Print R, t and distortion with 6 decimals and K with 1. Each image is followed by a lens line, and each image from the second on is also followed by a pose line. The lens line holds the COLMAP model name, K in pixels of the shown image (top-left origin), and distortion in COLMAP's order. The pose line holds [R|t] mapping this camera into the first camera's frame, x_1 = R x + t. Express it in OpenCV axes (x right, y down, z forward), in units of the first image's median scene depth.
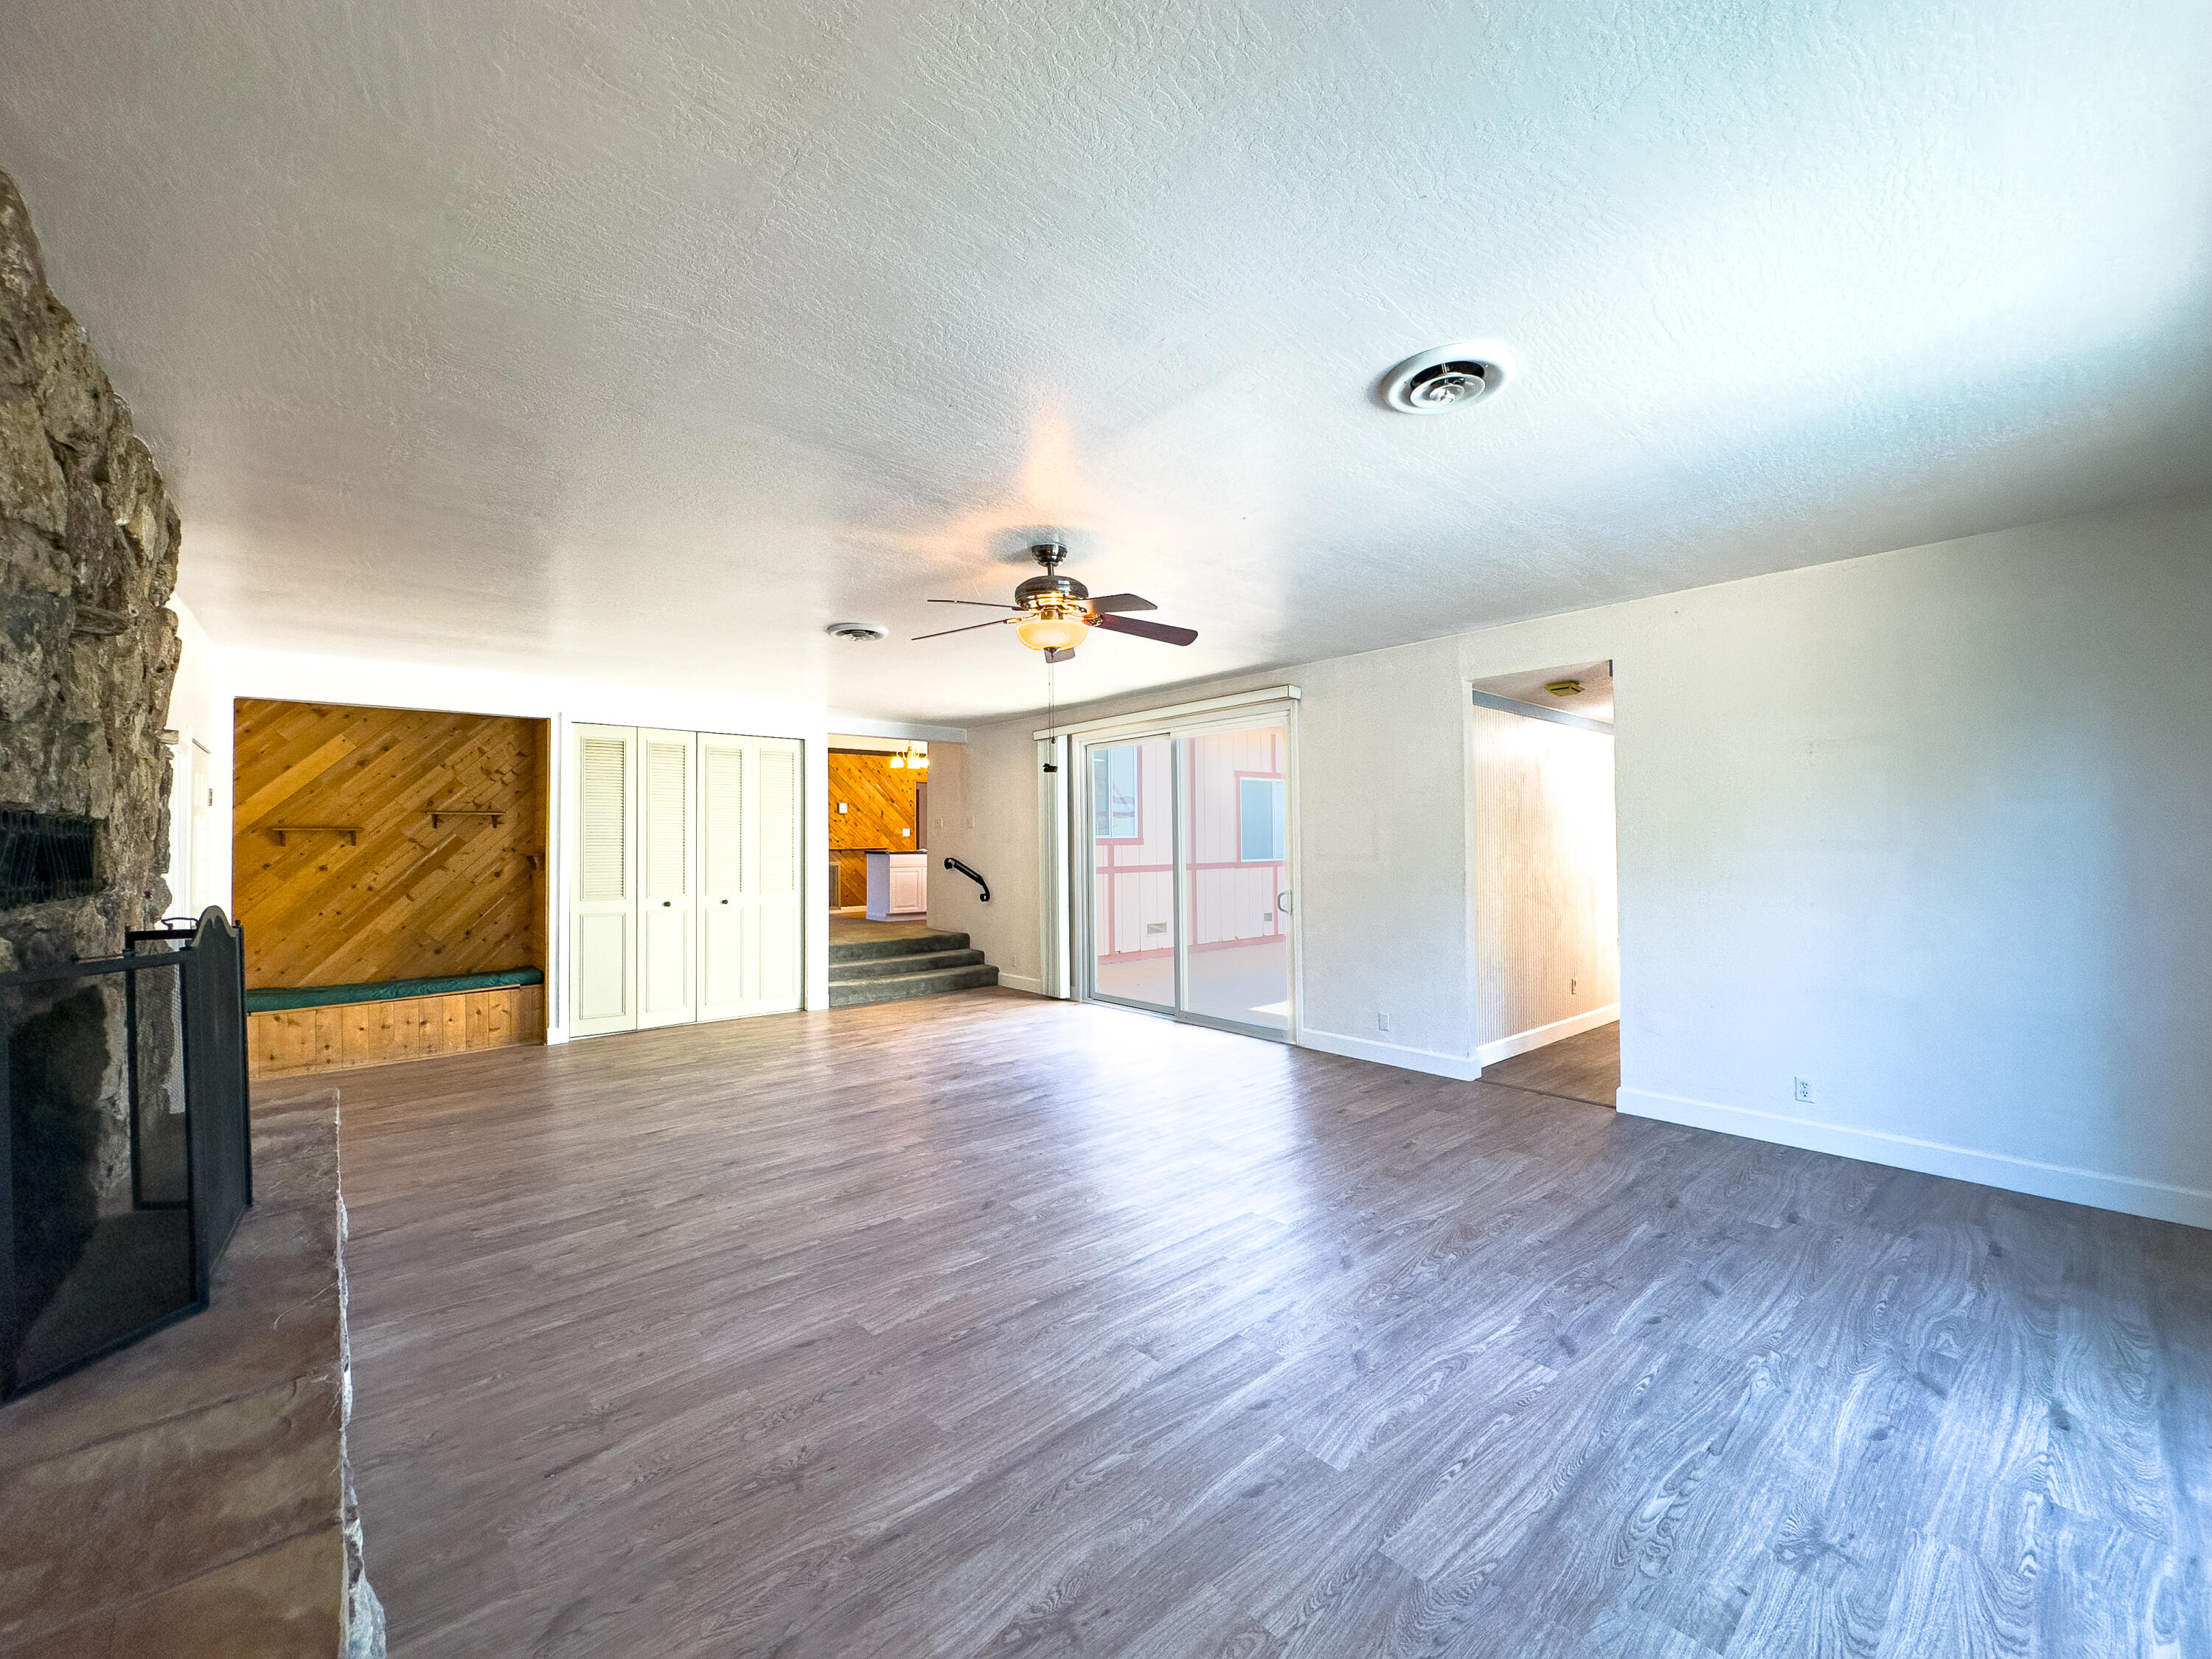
lens RADIAL K [[877.5, 0, 1102.6], [0, 877.5, 832.3], [0, 0, 1]] dist [-0.001919, 0.000509]
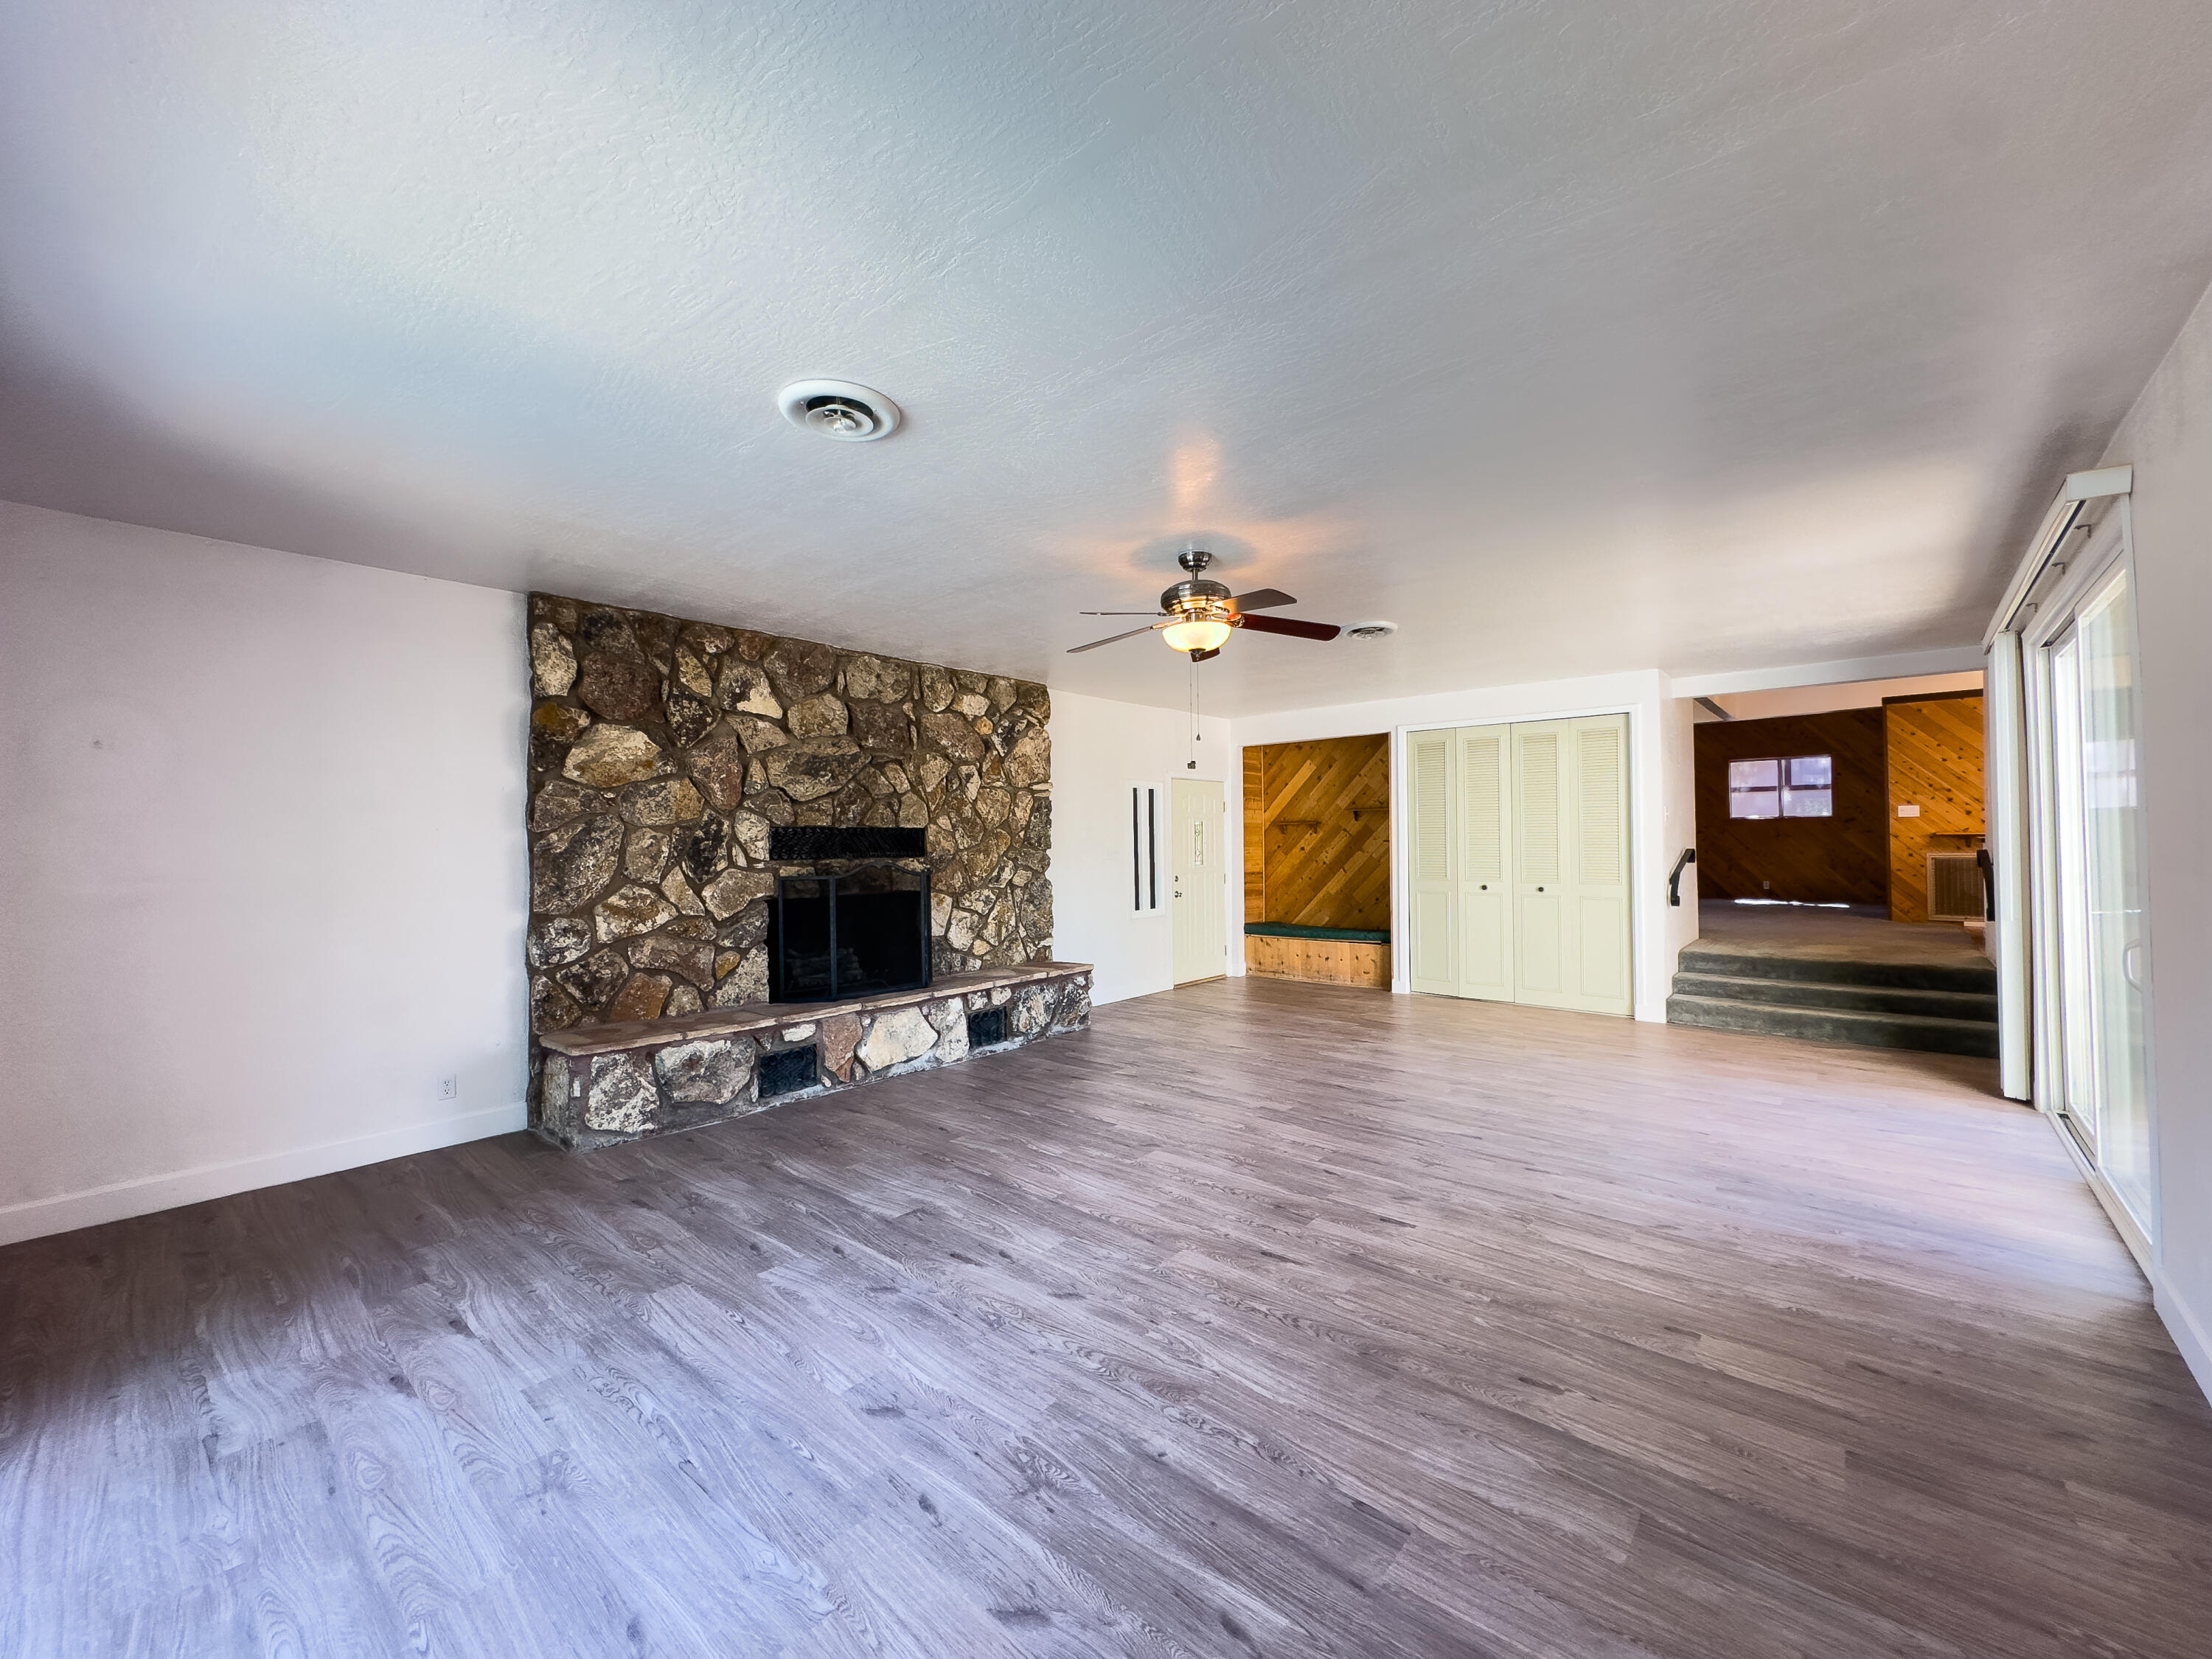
lens RADIAL K [[877.5, 0, 1110.4], [0, 877.5, 833.7], [0, 0, 1]] dist [-0.001919, 0.000509]
pose [[0.140822, -0.000030, -0.990035, 1.063659], [0.022648, 0.999738, 0.003191, 0.004835], [0.989776, -0.022872, 0.140786, 0.826457]]
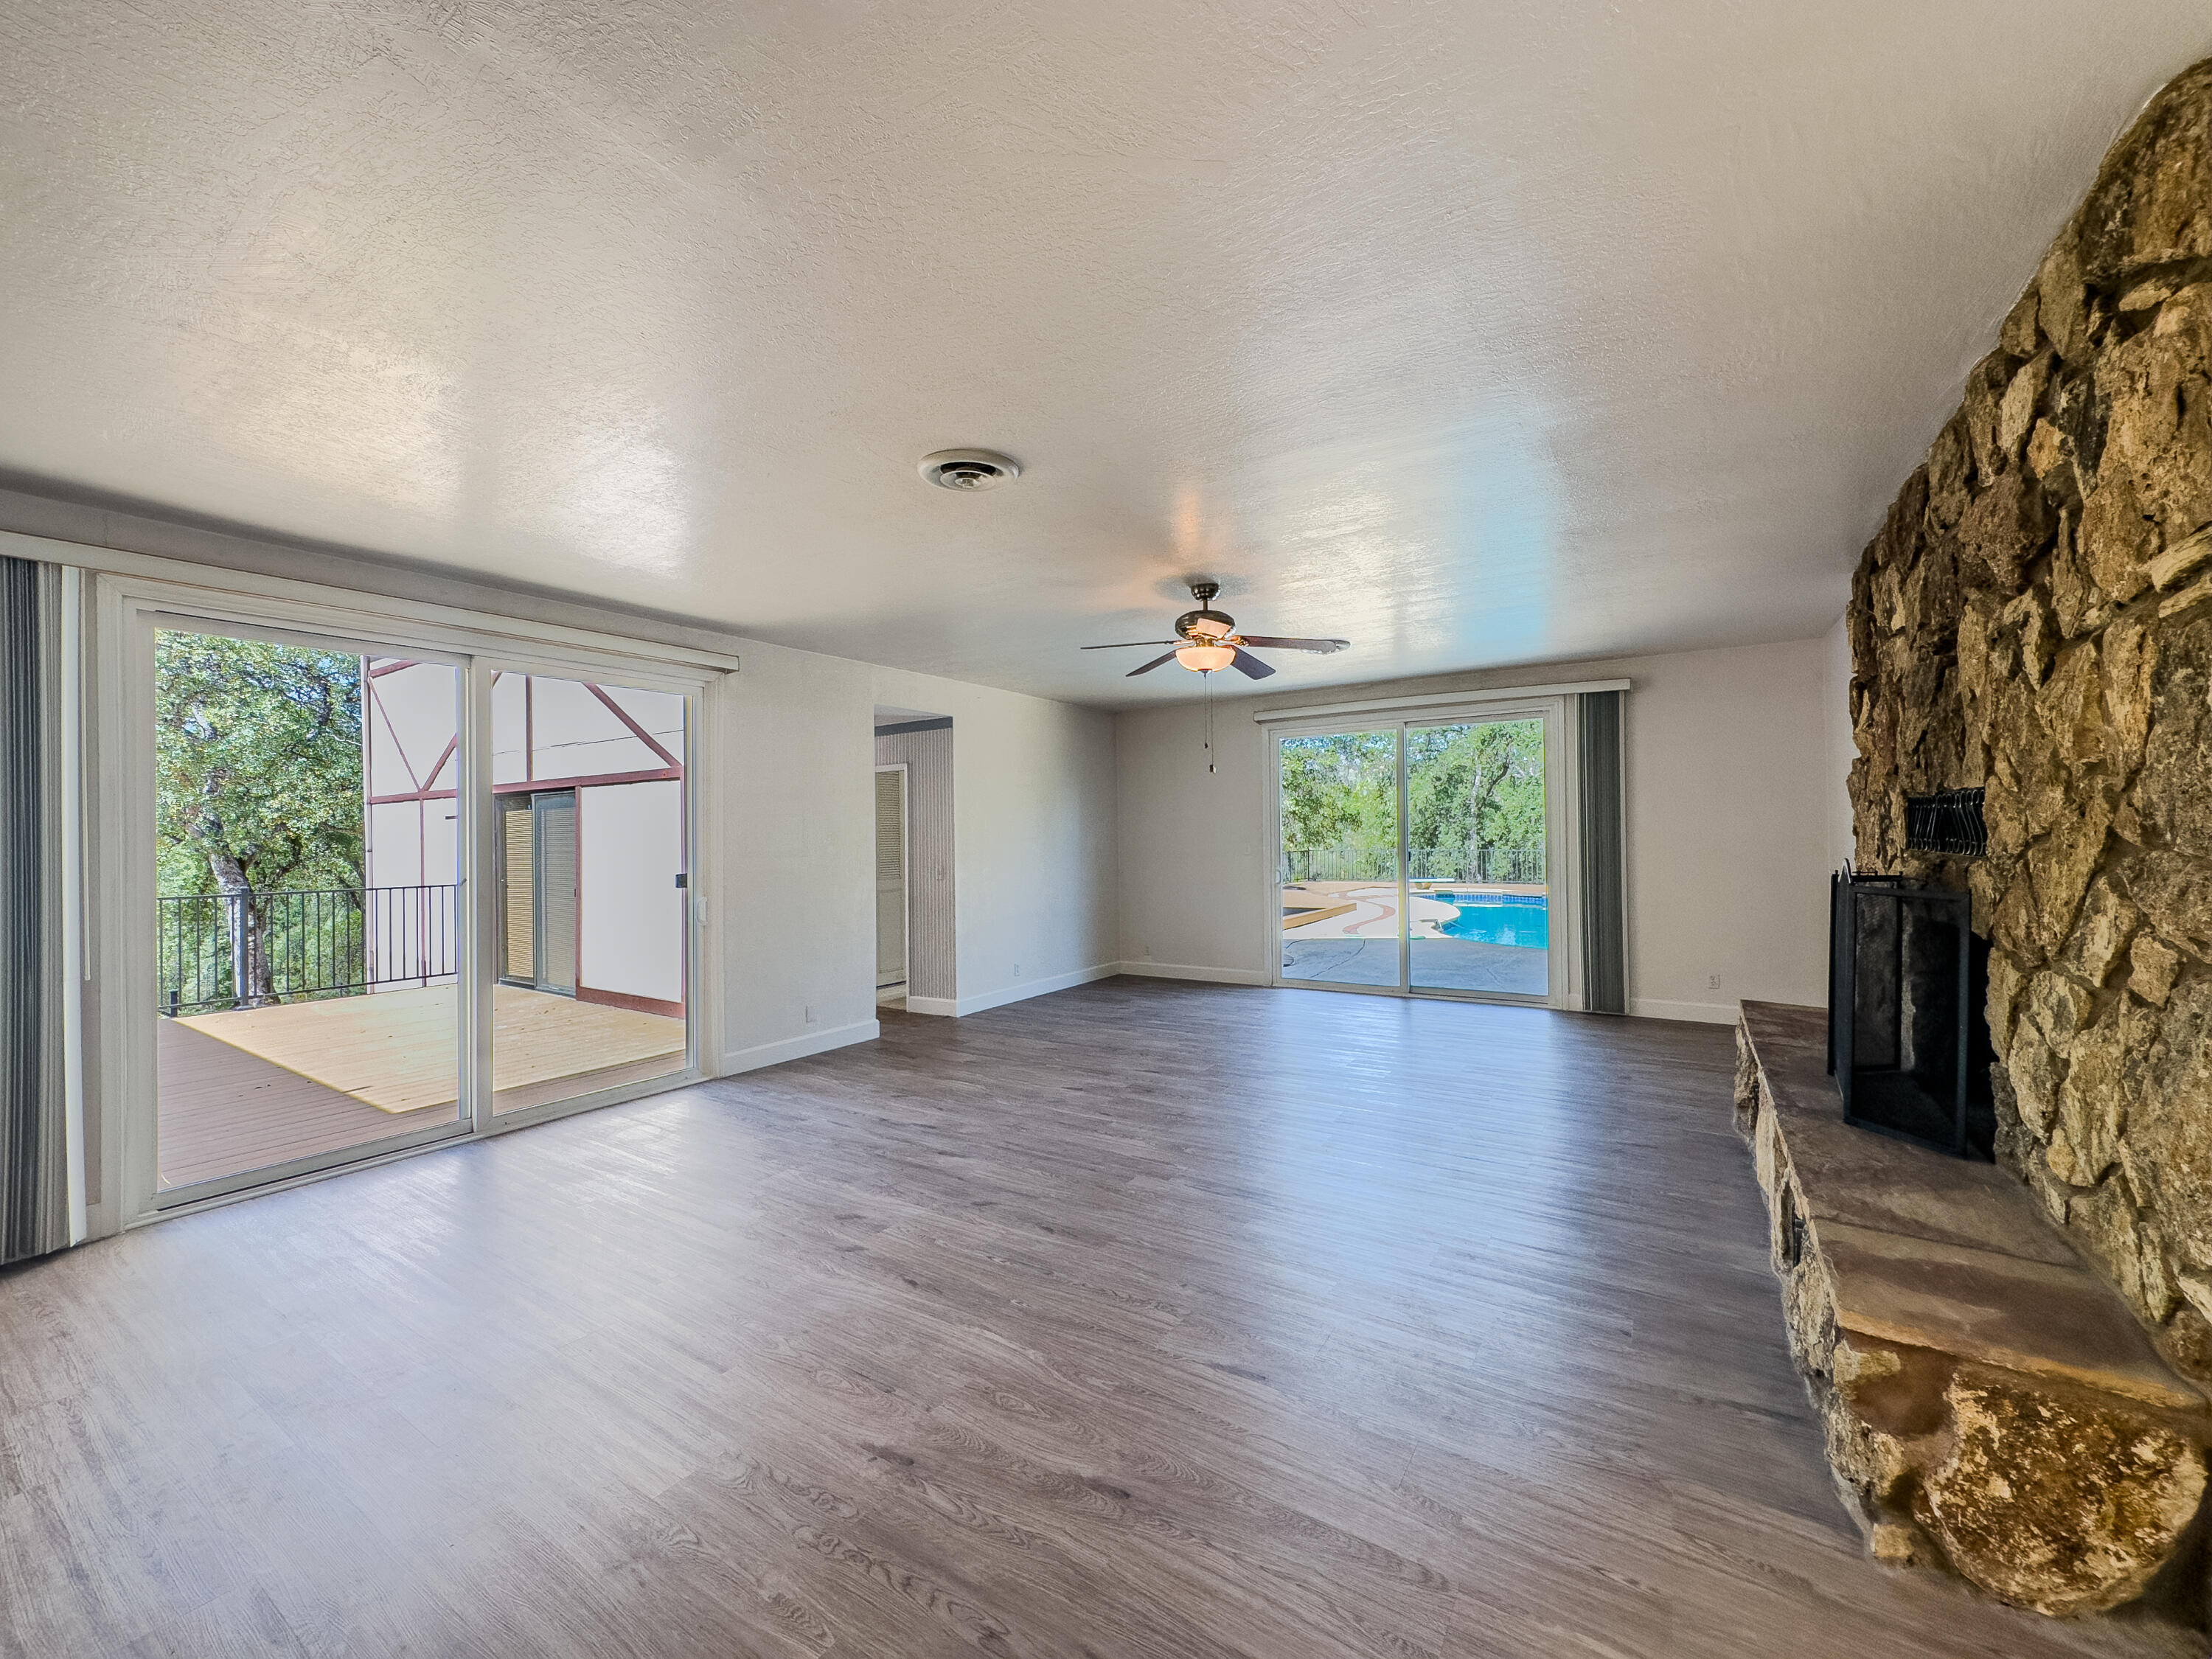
lens RADIAL K [[877.5, 0, 1103.5], [0, 877.5, 832.3], [0, 0, 1]] dist [-0.001919, 0.000509]
pose [[-0.269335, 0.014223, 0.962941, -1.311746], [0.001155, 0.999895, -0.014446, 0.034724], [-0.963046, -0.002779, -0.269323, 1.620022]]
